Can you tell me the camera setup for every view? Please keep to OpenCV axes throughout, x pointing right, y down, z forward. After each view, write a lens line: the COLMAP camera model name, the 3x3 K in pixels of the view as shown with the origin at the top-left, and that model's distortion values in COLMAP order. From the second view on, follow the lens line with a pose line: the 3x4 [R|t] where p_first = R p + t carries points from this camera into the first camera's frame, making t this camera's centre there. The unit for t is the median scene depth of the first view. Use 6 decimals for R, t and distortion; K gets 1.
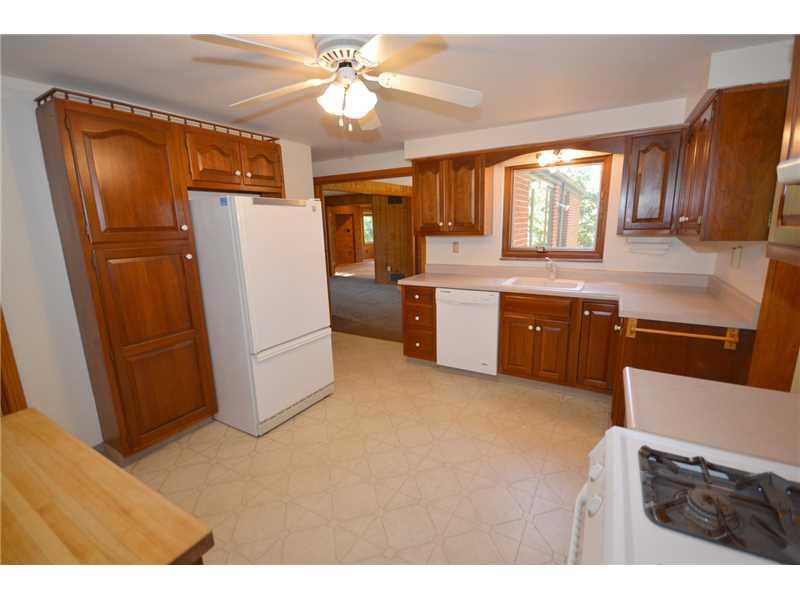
lens RADIAL K [[360.6, 0, 400.0], [0, 360.6, 300.0], [0, 0, 1]] dist [0.001823, 0.000254]
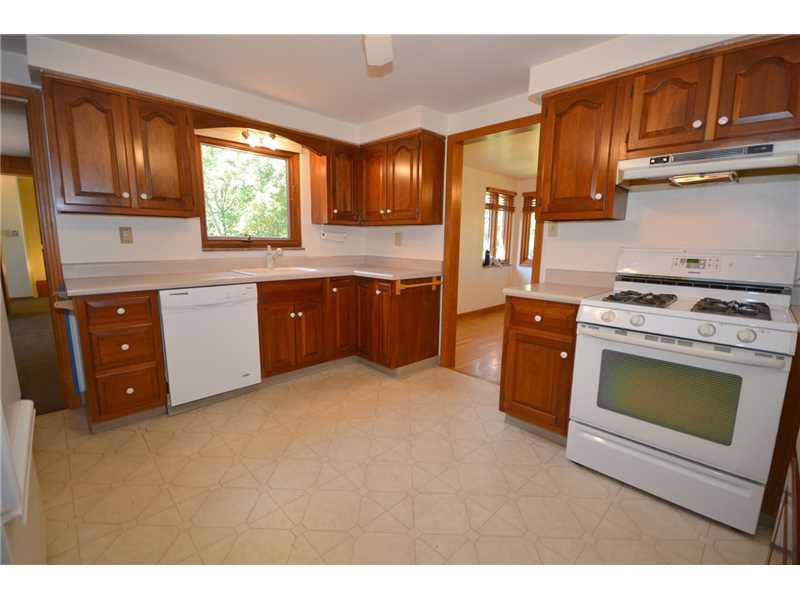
lens RADIAL K [[360.6, 0, 400.0], [0, 360.6, 300.0], [0, 0, 1]] dist [0.001823, 0.000254]
pose [[0.250310, -0.131324, 0.959218, -0.458559], [0.183848, 0.979178, 0.086081, 0.006974], [-0.950550, 0.154803, 0.269242, 0.446344]]
